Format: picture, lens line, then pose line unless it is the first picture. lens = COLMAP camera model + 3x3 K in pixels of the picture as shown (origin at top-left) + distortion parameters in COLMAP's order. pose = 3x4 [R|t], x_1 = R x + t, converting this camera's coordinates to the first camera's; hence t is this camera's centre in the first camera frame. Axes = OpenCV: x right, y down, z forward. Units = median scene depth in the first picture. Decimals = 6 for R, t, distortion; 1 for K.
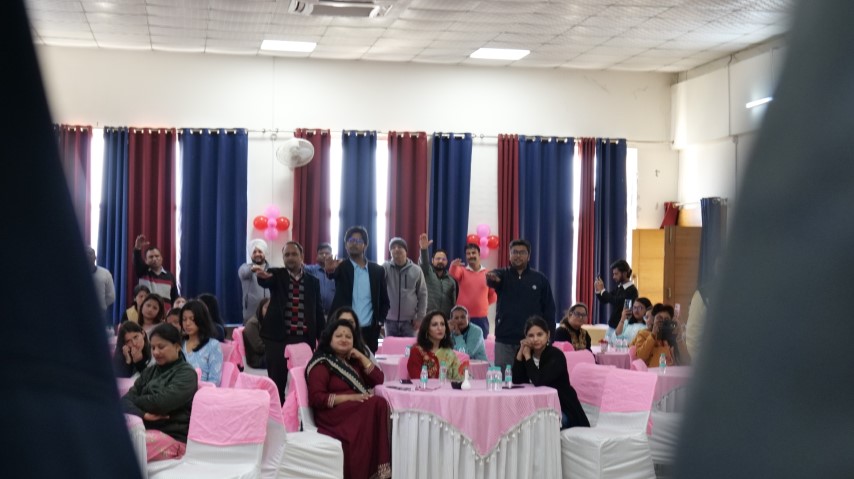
lens RADIAL K [[1481.6, 0, 427.0], [0, 1481.6, 239.5], [0, 0, 1]] dist [0.015629, 0.064349]
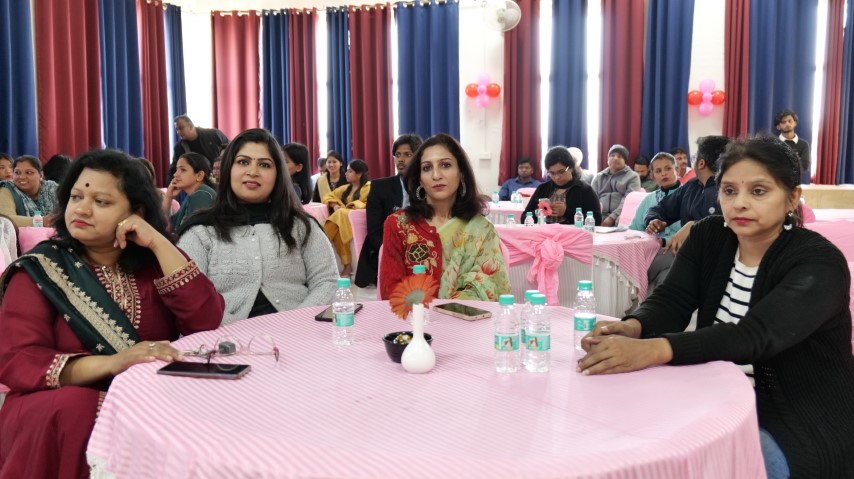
lens RADIAL K [[752.0, 0, 427.0], [0, 752.0, 239.5], [0, 0, 1]] dist [0.006764, 0.004074]
pose [[0.923333, 0.011300, -0.383833, 0.061620], [0.034036, 0.993224, 0.111117, 0.033353], [0.382488, -0.115662, 0.916693, 0.512450]]
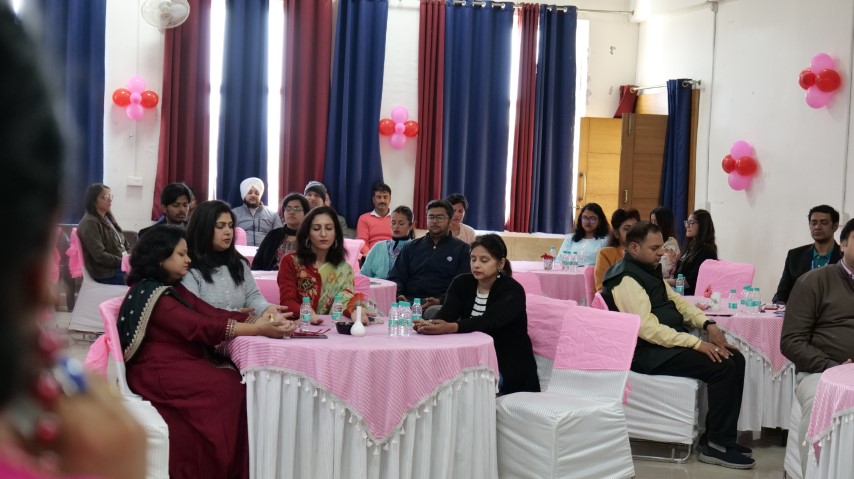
lens RADIAL K [[1481.6, 0, 427.0], [0, 1481.6, 239.5], [0, 0, 1]] dist [0.015629, 0.064349]
pose [[0.998447, 0.019775, 0.052085, 0.012641], [-0.023348, 0.997349, 0.068925, 0.006399], [-0.050584, -0.070034, 0.996261, 0.193092]]
